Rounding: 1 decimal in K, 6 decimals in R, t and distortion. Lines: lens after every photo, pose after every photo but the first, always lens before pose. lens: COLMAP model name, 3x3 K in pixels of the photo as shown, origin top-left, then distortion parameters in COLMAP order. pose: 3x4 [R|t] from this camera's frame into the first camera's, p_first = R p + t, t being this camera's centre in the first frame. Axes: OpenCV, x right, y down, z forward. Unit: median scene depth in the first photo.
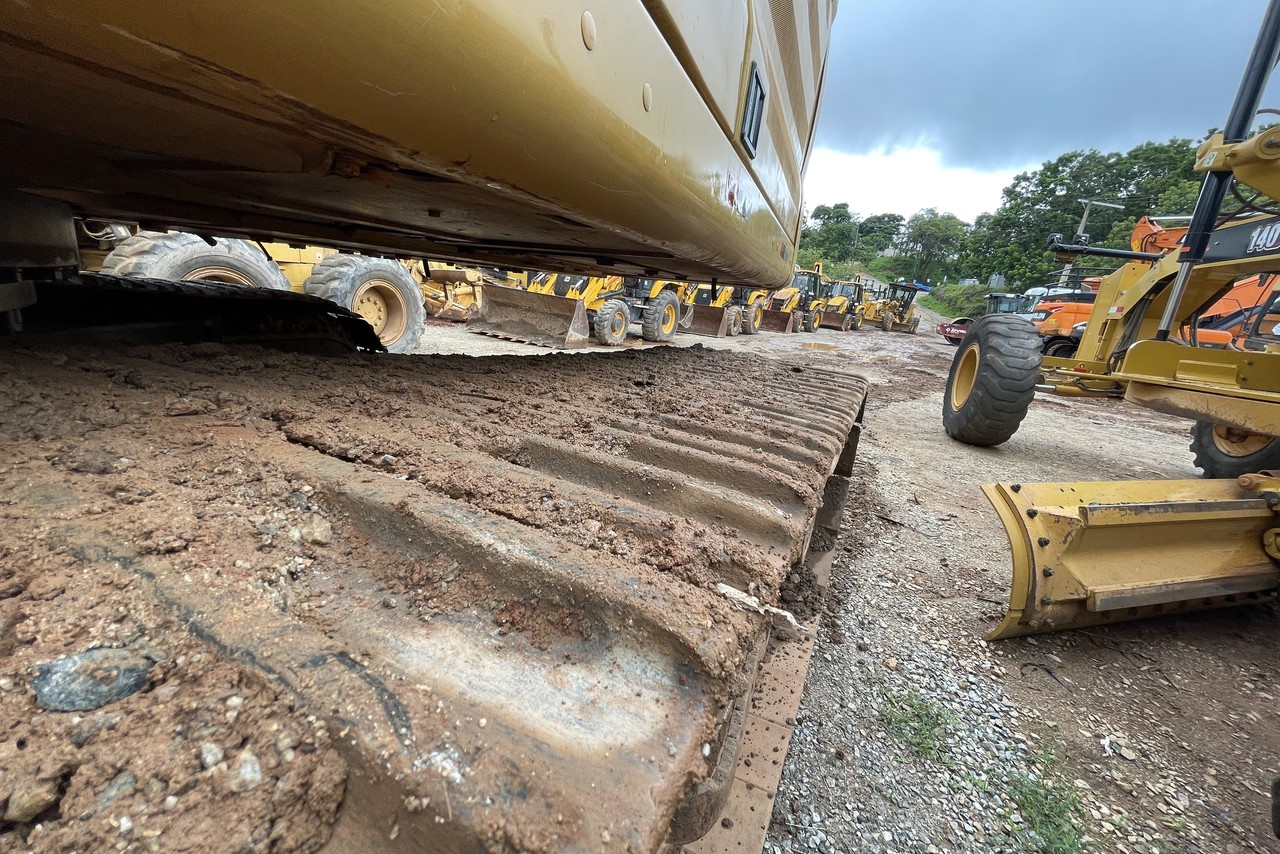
lens RADIAL K [[514.6, 0, 640.0], [0, 514.6, 427.0], [0, 0, 1]] dist [-0.001689, 0.000225]
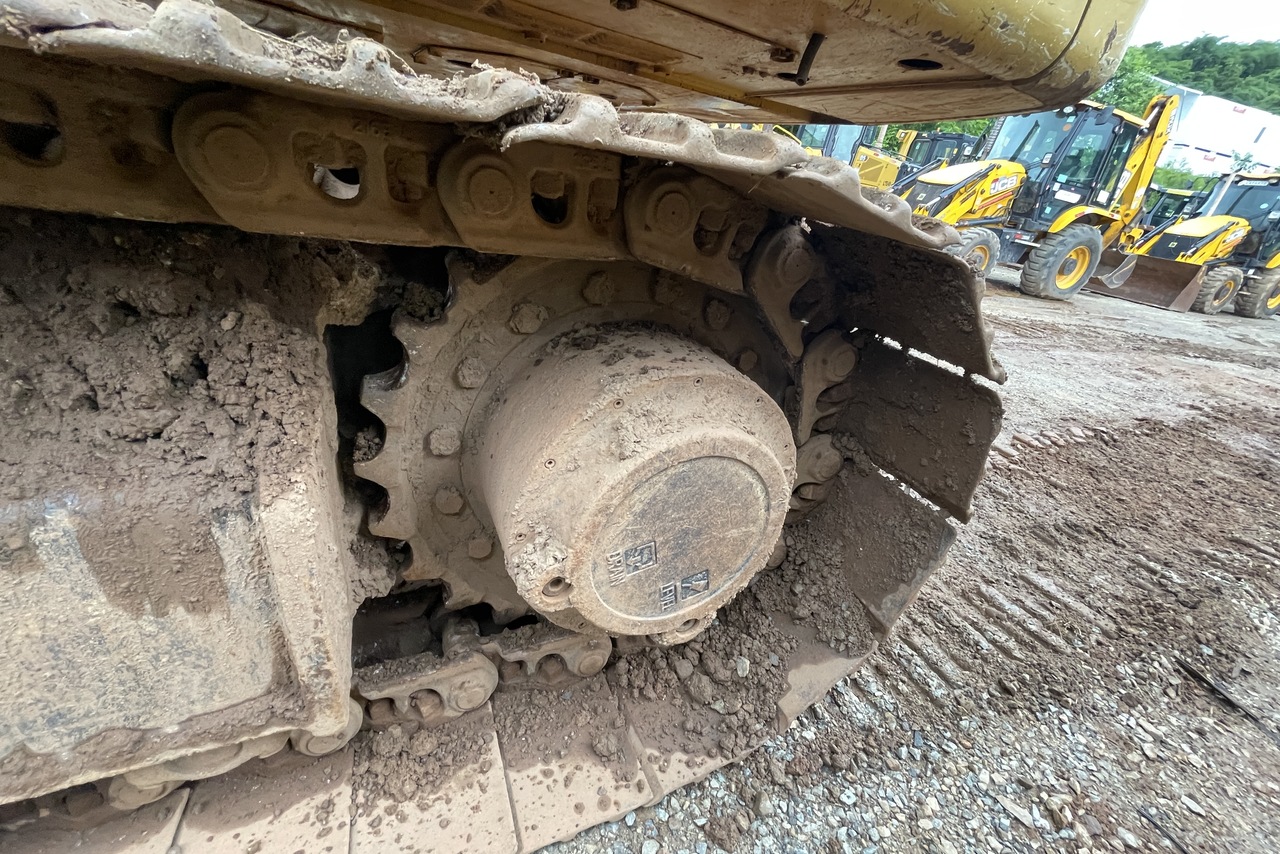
lens RADIAL K [[514.6, 0, 640.0], [0, 514.6, 427.0], [0, 0, 1]] dist [-0.001689, 0.000225]
pose [[0.764280, 0.296804, -0.572523, 0.073671], [-0.230720, 0.954877, 0.187025, 0.001460], [0.602199, -0.010847, 0.798272, 0.093329]]
